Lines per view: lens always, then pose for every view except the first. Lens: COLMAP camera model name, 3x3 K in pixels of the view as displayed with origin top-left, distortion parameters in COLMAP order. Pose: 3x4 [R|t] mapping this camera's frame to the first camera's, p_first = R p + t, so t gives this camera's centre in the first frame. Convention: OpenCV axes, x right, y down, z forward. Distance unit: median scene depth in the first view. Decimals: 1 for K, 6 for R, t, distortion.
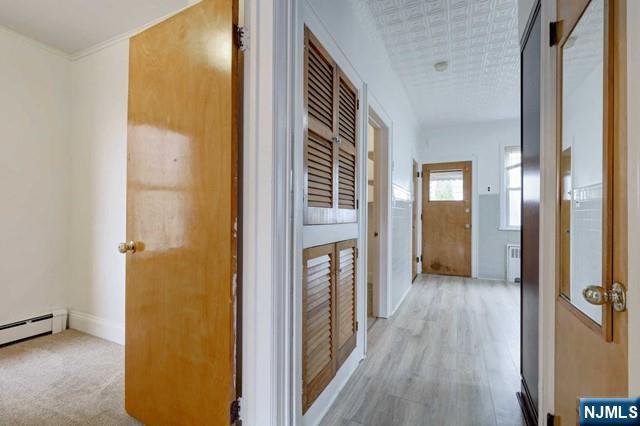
lens RADIAL K [[292.3, 0, 319.1], [0, 292.3, 217.0], [0, 0, 1]] dist [0.006094, -0.001710]
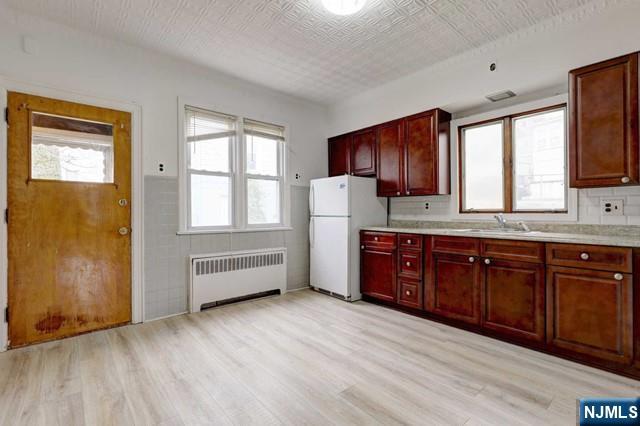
lens RADIAL K [[292.3, 0, 318.6], [0, 292.3, 215.0], [0, 0, 1]] dist [0.006094, -0.001710]
pose [[0.406004, -0.001533, 0.913870, 0.157126], [0.012502, 0.999914, -0.003877, 0.007853], [-0.913786, 0.012999, 0.405988, 0.449628]]
